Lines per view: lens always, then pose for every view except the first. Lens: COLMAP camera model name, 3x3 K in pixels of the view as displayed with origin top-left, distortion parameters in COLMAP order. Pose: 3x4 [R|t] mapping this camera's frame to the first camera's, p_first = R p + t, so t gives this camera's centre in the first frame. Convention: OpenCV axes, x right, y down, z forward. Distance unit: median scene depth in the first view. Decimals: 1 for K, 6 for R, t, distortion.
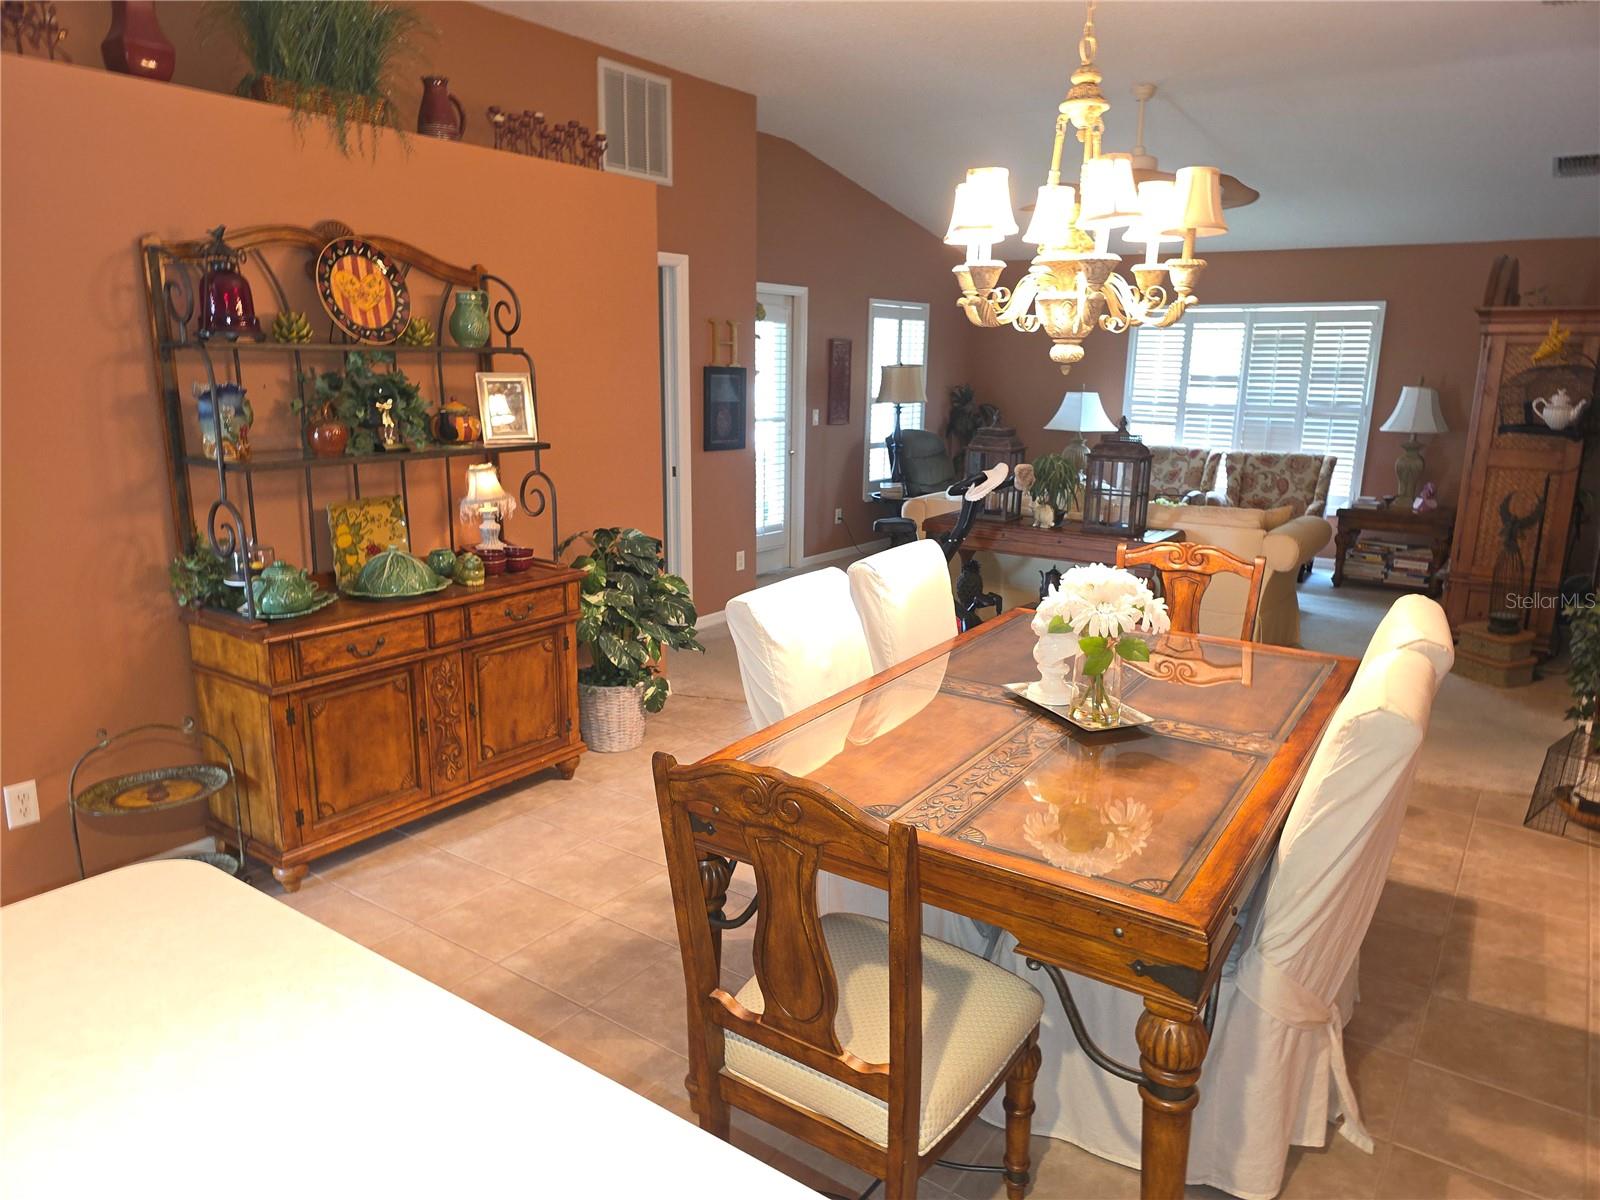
lens RADIAL K [[1062.8, 0, 812.7], [0, 1062.8, 595.3], [0, 0, 1]] dist [0.027683, -0.005919]
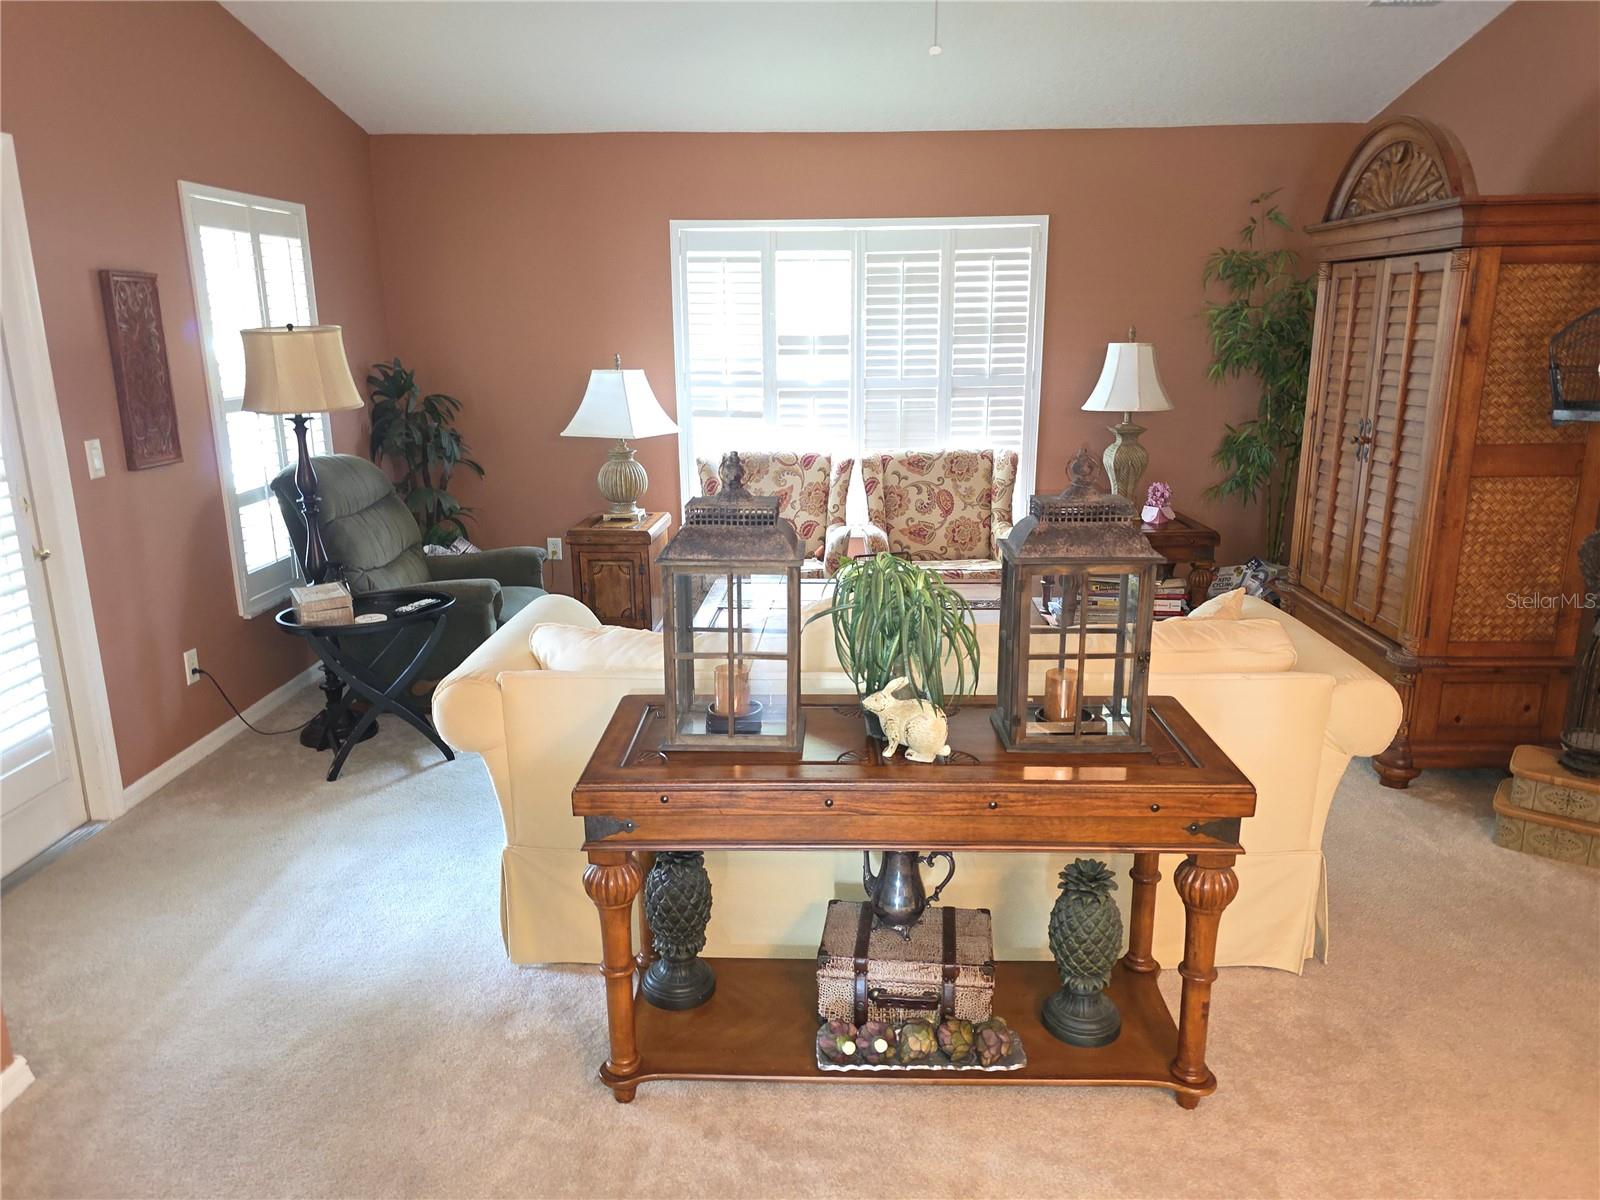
lens RADIAL K [[1152.4, 0, 805.8], [0, 1152.4, 621.3], [0, 0, 1]] dist [0.064887, -0.040954]
pose [[0.843800, -0.157191, 0.513121, -0.007909], [0.138459, 0.987537, 0.074836, -0.093698], [-0.518489, 0.007900, 0.855048, 0.433432]]
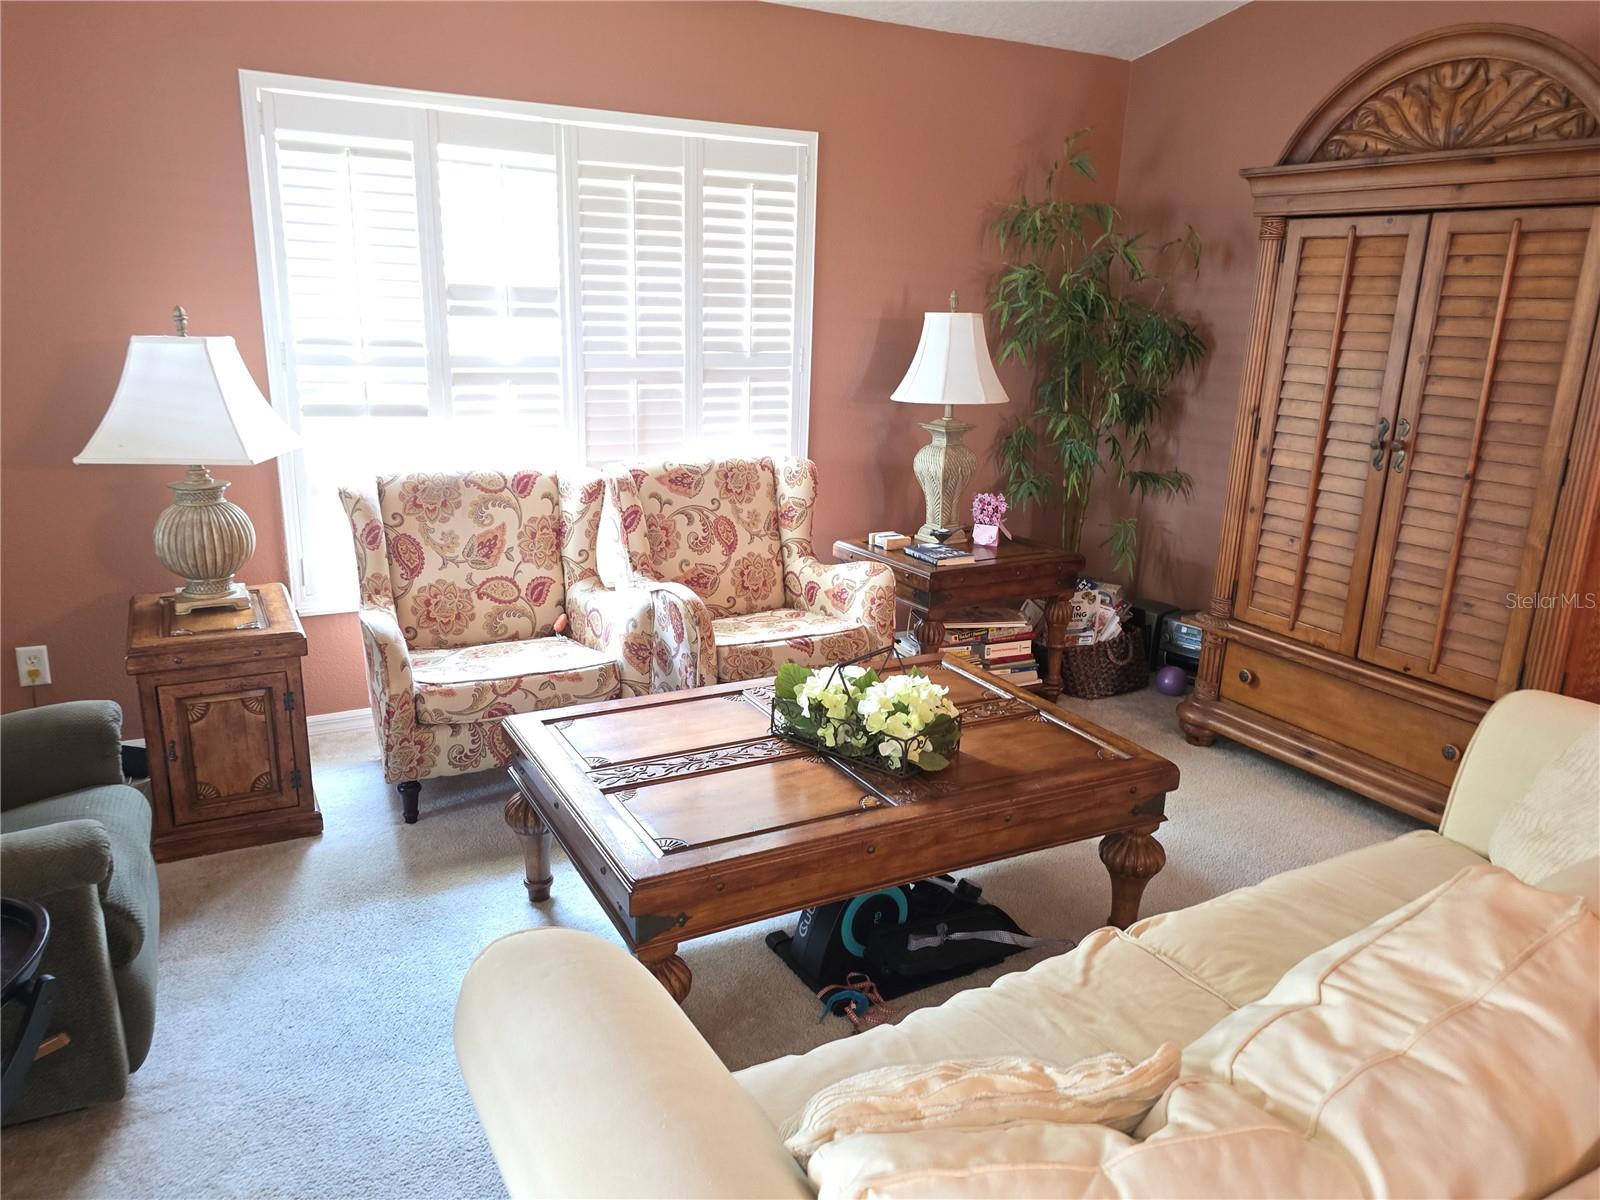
lens RADIAL K [[1152.4, 0, 809.2], [0, 1152.4, 608.6], [0, 0, 1]] dist [0.064887, -0.040954]
pose [[0.449986, -0.239755, 0.860250, 0.020796], [0.175509, 0.968244, 0.178047, -0.151310], [-0.875620, 0.070863, 0.477775, 0.724951]]
